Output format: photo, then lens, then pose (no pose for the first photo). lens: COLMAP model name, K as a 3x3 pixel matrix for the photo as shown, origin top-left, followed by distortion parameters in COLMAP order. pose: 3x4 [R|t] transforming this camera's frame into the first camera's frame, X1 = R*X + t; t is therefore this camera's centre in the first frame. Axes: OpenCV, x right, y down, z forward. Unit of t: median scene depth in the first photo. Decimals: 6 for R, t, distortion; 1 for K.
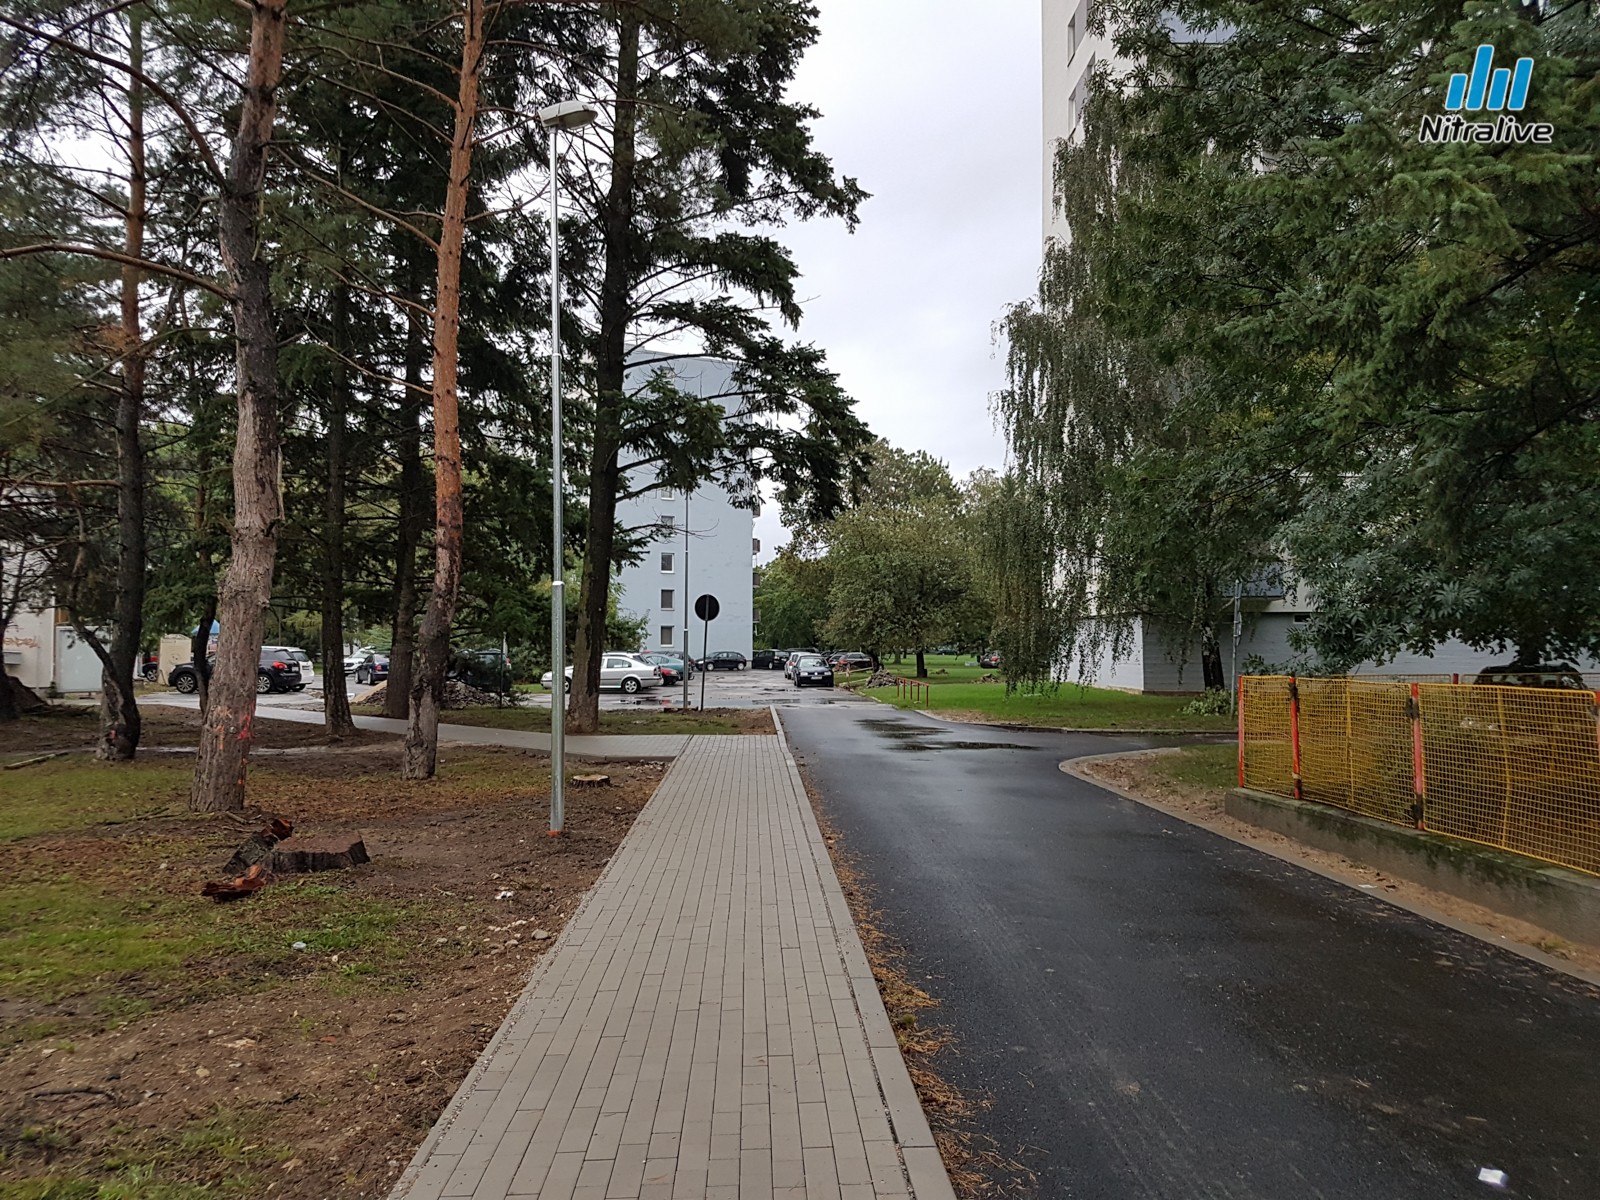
lens RADIAL K [[1255.1, 0, 798.6], [0, 1255.1, 597.6], [0, 0, 1]] dist [0.070593, -0.074686]
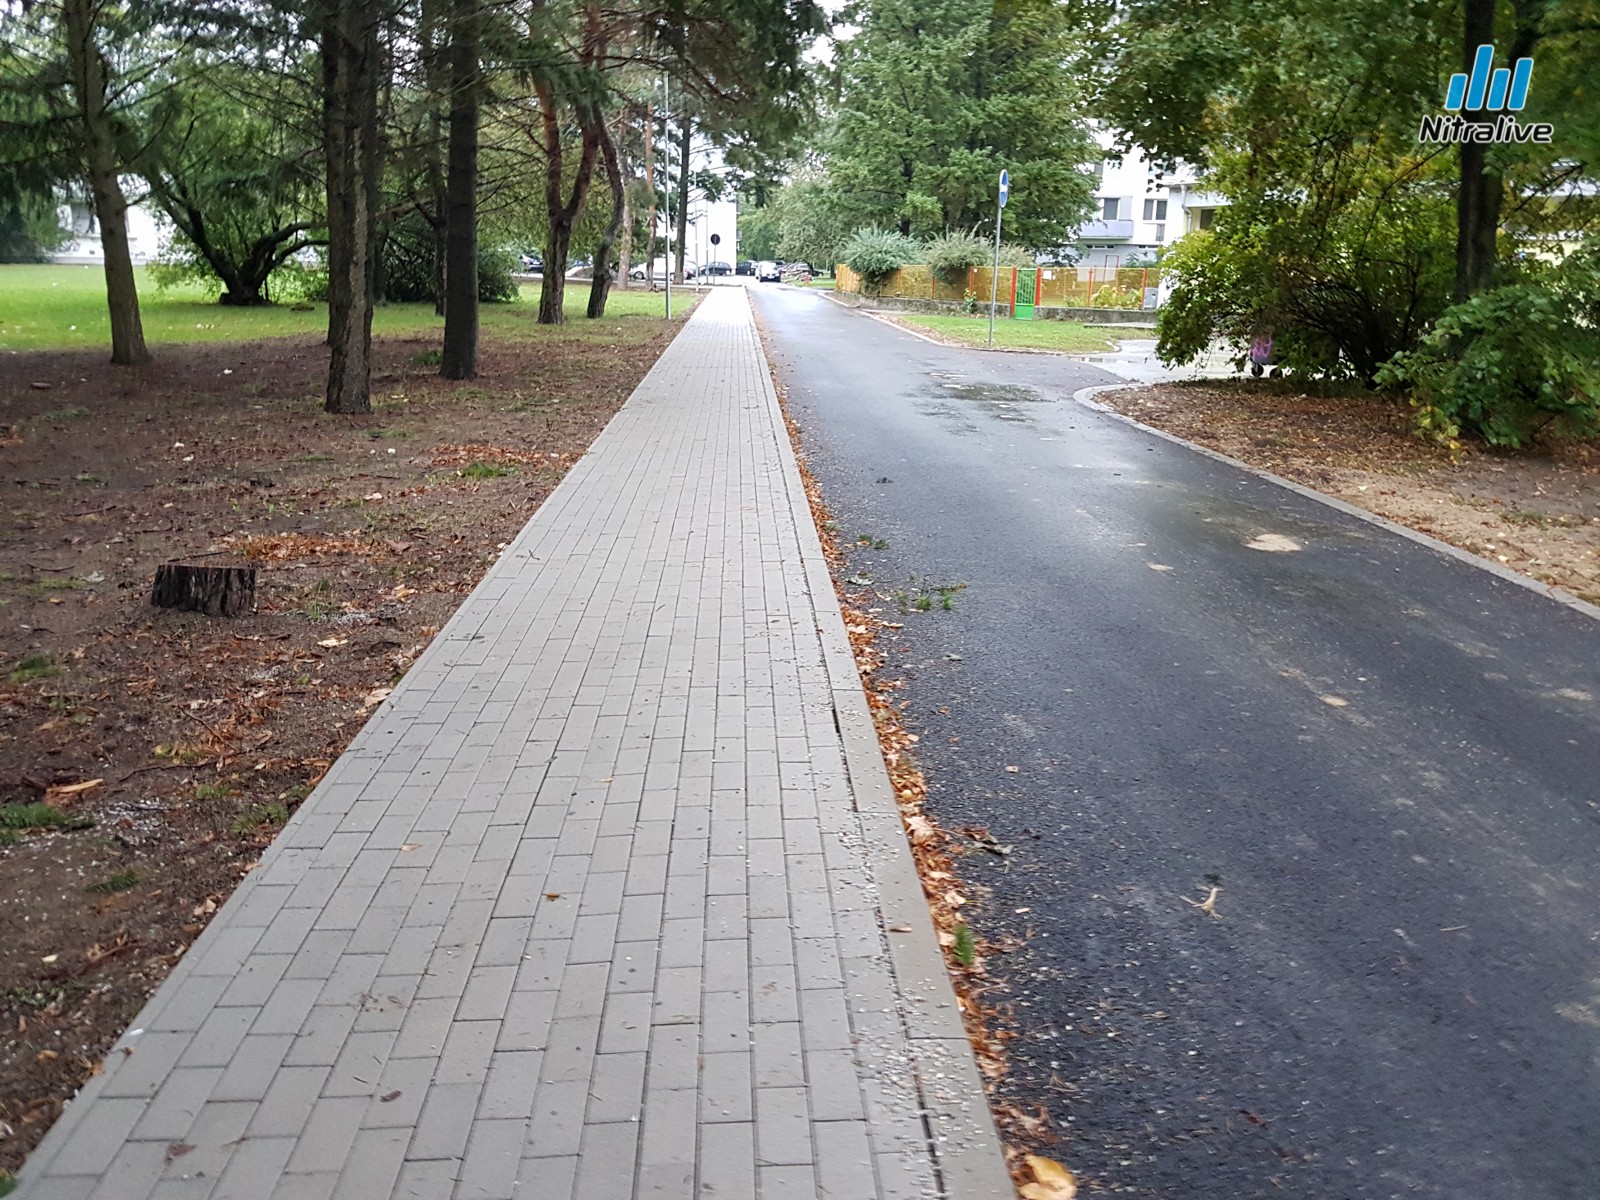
lens RADIAL K [[1255.1, 0, 808.1], [0, 1255.1, 609.4], [0, 0, 1]] dist [0.070593, -0.074686]
pose [[0.999711, 0.010718, 0.021496, 0.030372], [-0.016723, 0.952981, 0.302568, -0.026741], [-0.017242, -0.302841, 0.952885, -0.781683]]
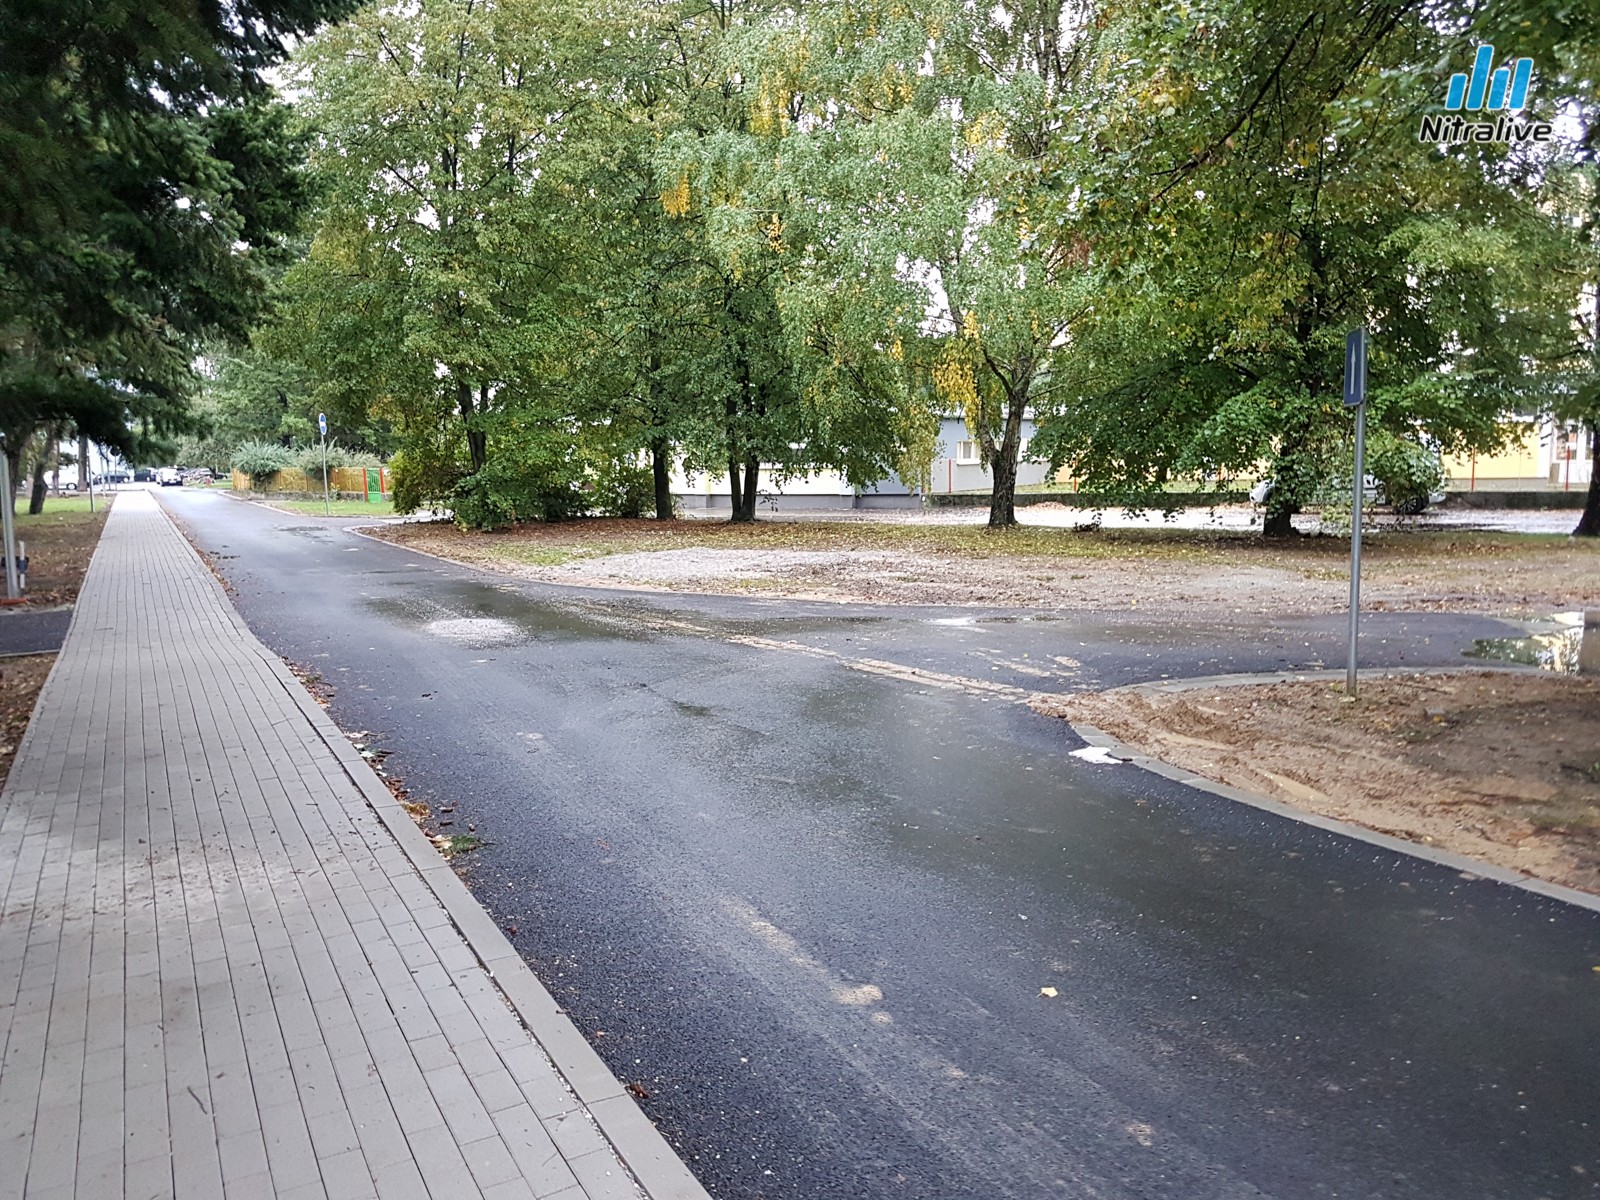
lens RADIAL K [[1255.1, 0, 793.9], [0, 1255.1, 602.9], [0, 0, 1]] dist [0.070593, -0.074686]
pose [[0.903479, -0.069251, 0.423001, 0.033810], [0.004809, 0.988438, 0.151550, -0.041124], [-0.428606, -0.134888, 0.893366, -1.106437]]
